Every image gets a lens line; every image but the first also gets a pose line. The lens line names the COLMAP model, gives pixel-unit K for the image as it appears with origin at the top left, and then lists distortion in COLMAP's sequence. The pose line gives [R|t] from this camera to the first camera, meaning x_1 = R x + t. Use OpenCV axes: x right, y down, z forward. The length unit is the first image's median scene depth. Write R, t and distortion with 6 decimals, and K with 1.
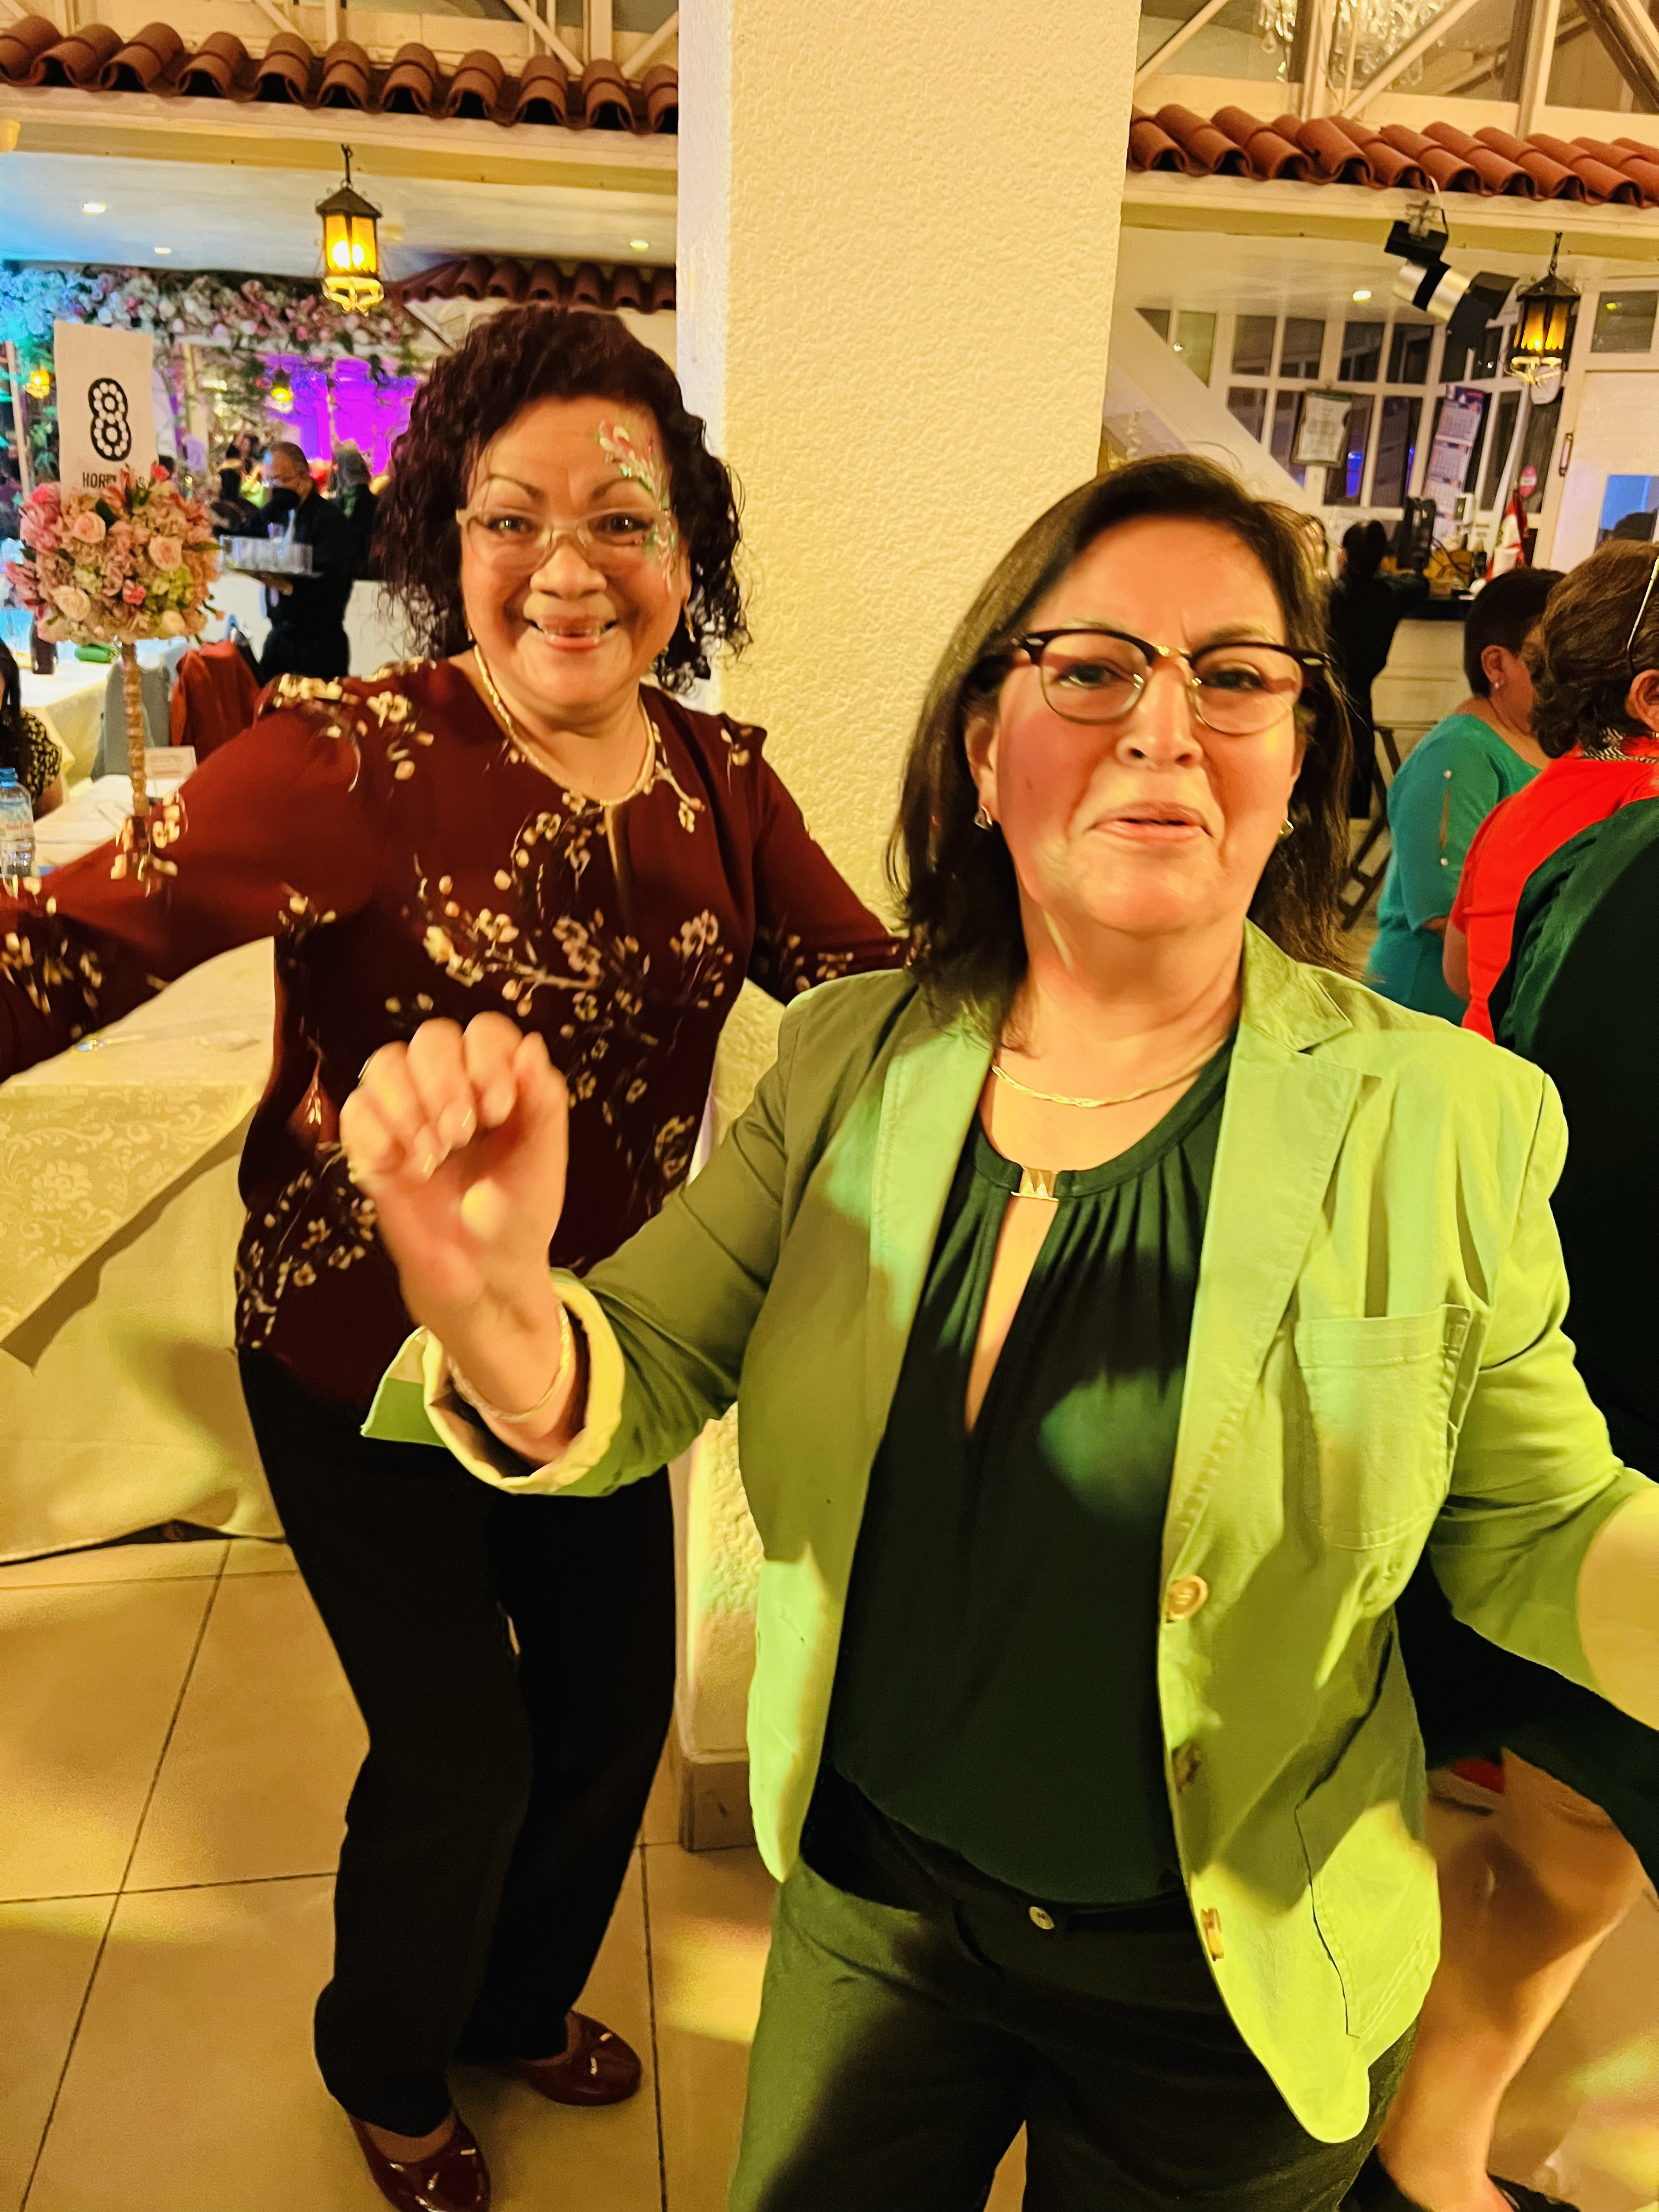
lens RADIAL K [[1641.5, 0, 829.5], [0, 1641.5, 1106.0], [0, 0, 1]] dist [0.037812, -0.047387]
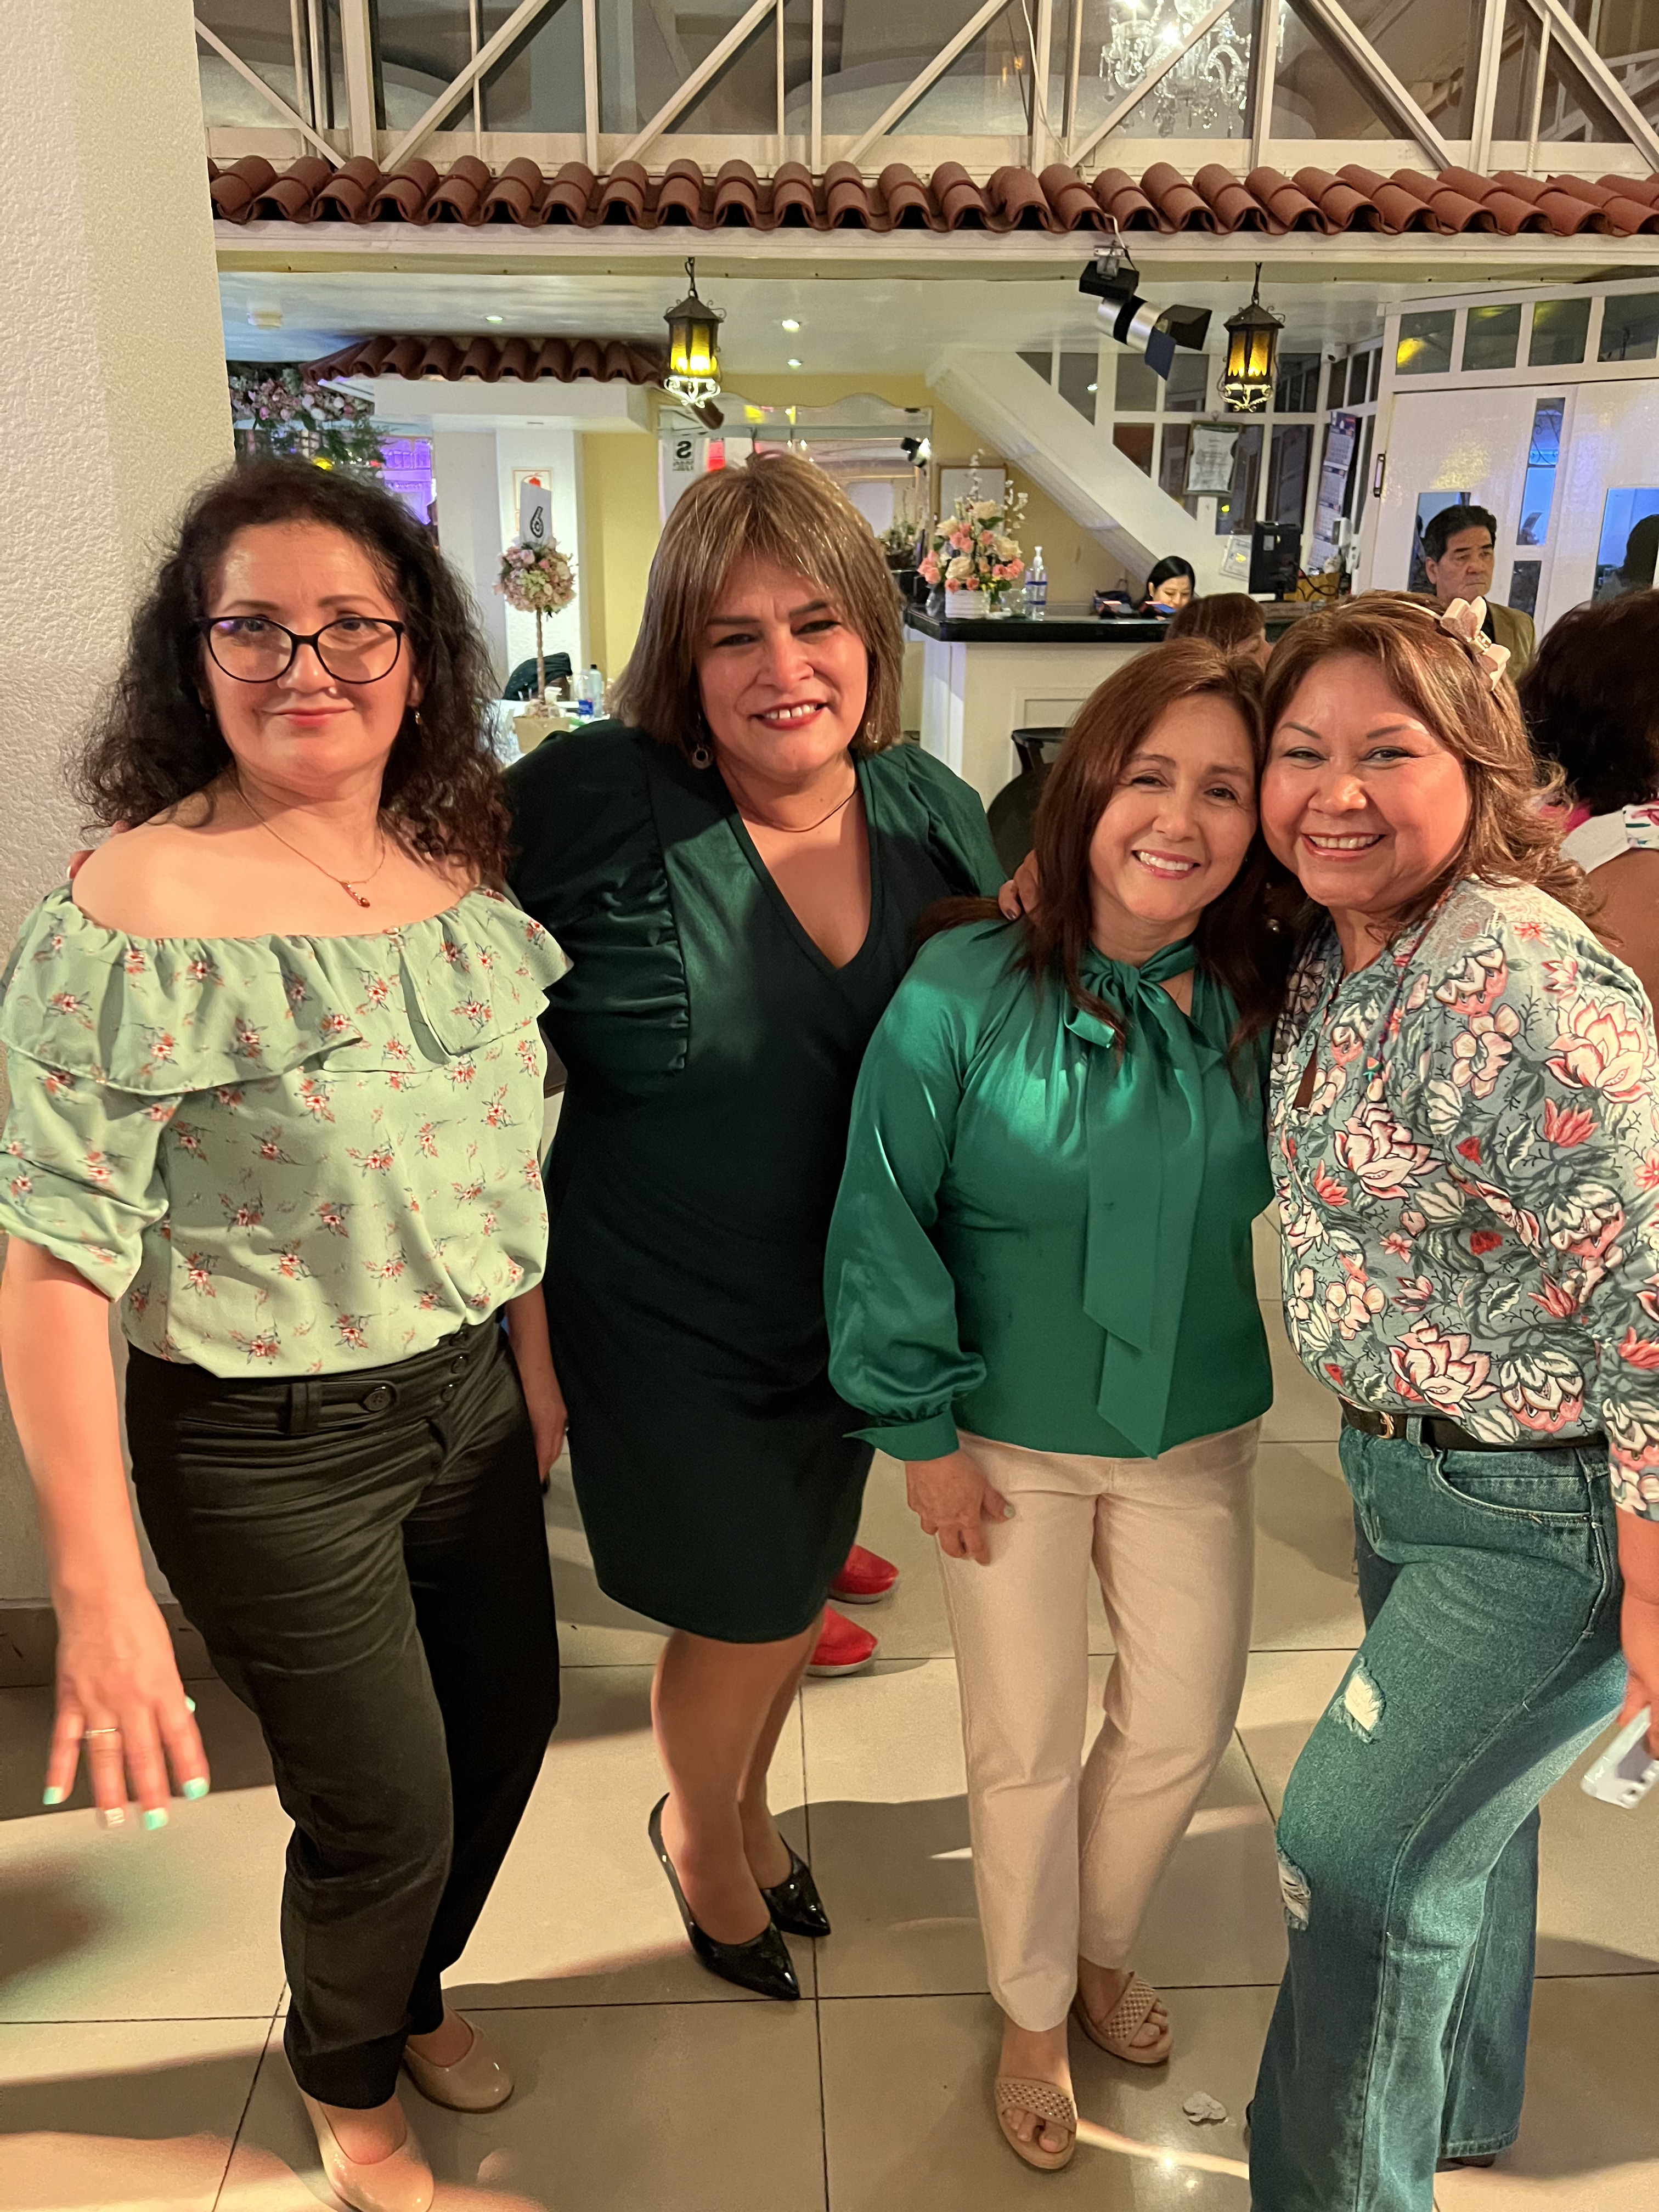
lens RADIAL K [[1641.5, 0, 829.5], [0, 1641.5, 1106.0], [0, 0, 1]] dist [0.037812, -0.047387]
pose [[0.992863, 0.003291, -0.119213, 0.275476], [-0.006678, 0.999585, -0.028022, 0.026840], [0.119071, 0.028619, 0.992473, -0.038772]]
